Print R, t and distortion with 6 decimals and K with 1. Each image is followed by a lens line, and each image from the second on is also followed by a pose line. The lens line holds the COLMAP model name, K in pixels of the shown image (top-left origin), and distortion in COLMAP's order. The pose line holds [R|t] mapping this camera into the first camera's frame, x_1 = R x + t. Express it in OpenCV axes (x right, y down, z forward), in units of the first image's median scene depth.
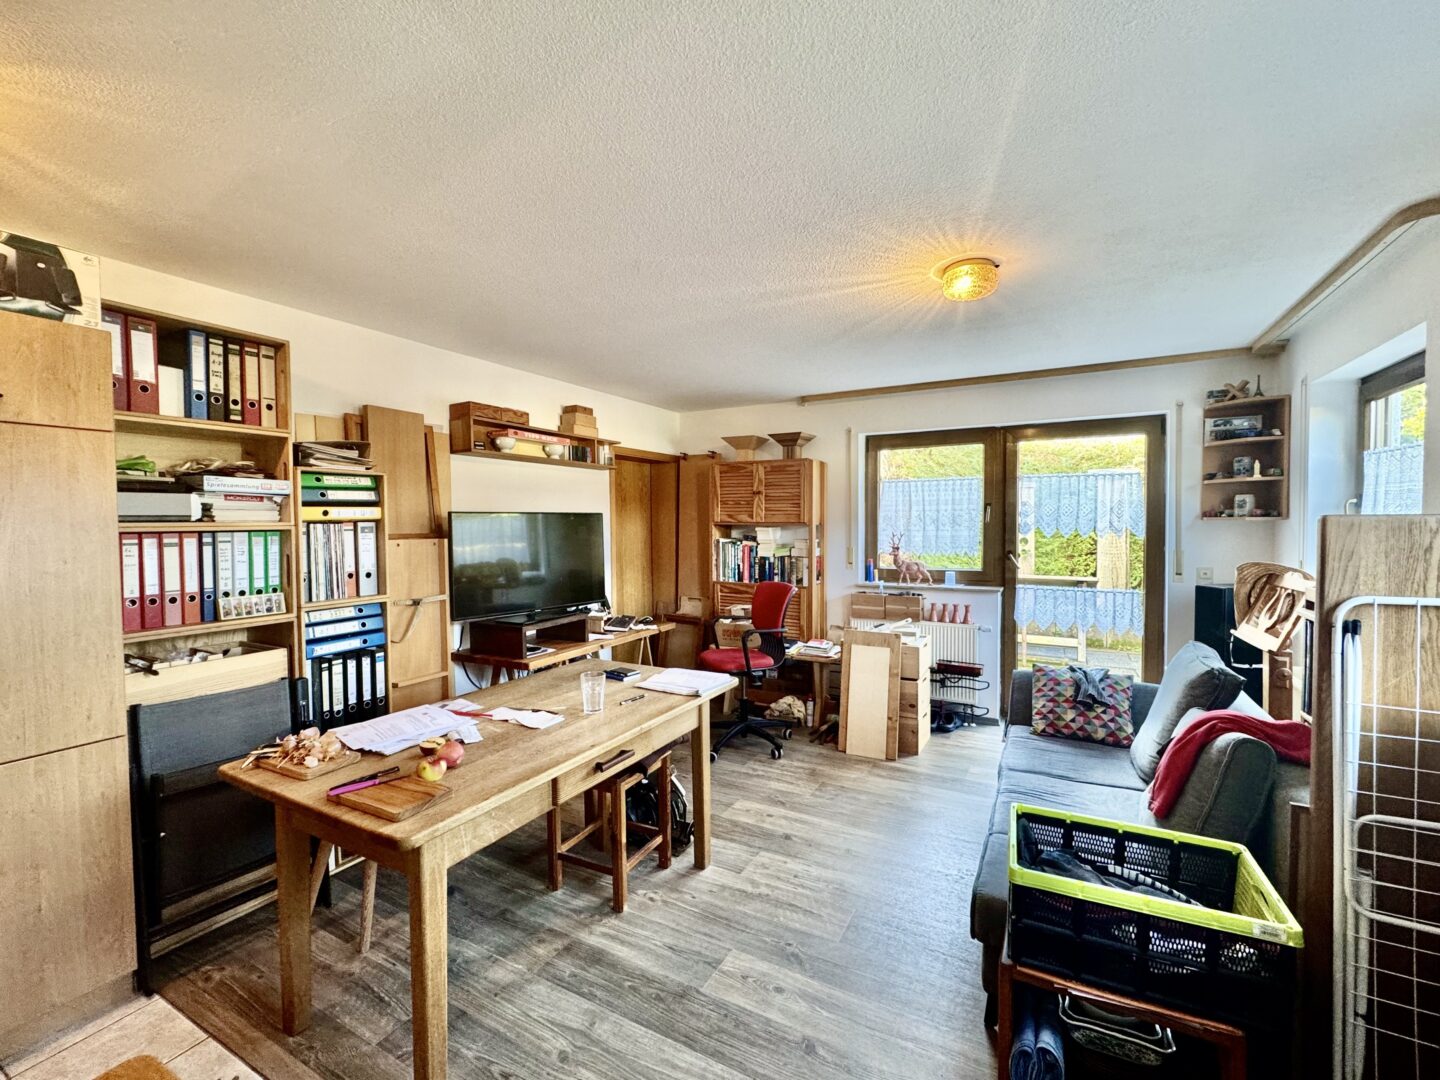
lens RADIAL K [[588.8, 0, 765.6], [0, 588.8, 538.9], [0, 0, 1]] dist [-0.000891, 0.000088]
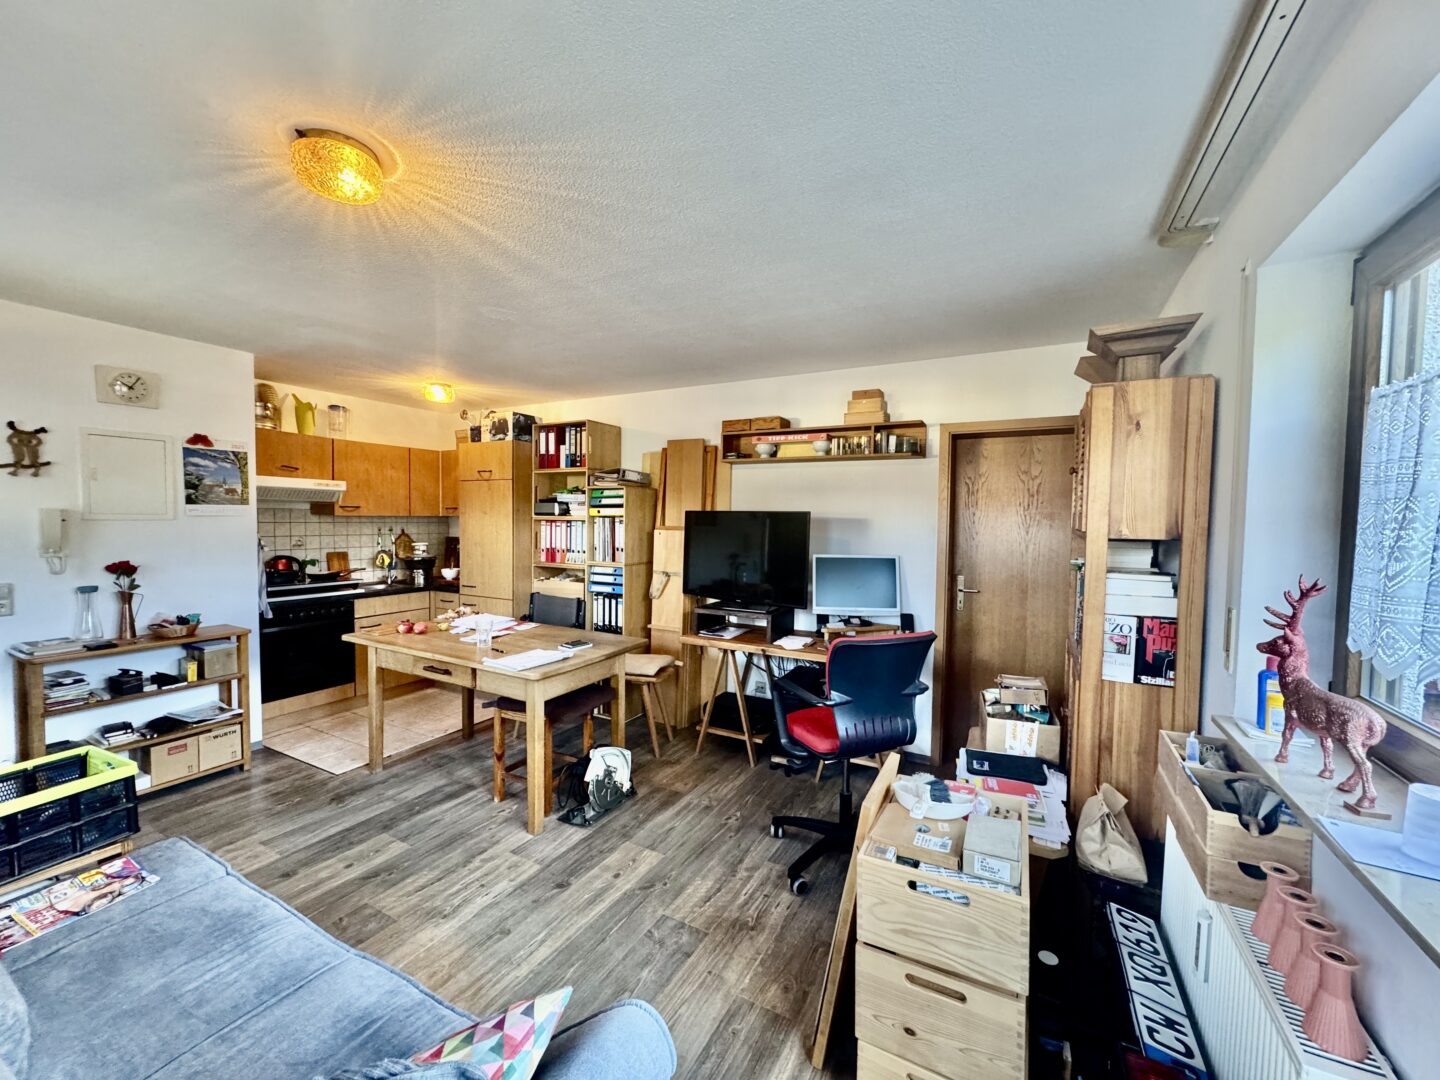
lens RADIAL K [[578.1, 0, 718.5], [0, 578.1, 542.5], [0, 0, 1]] dist [-0.002528, 0.000583]
pose [[-0.027861, 0.054088, -0.998147, 0.952935], [-0.043777, 0.997511, 0.055275, -0.062093], [0.998653, 0.045236, -0.025424, 1.374624]]
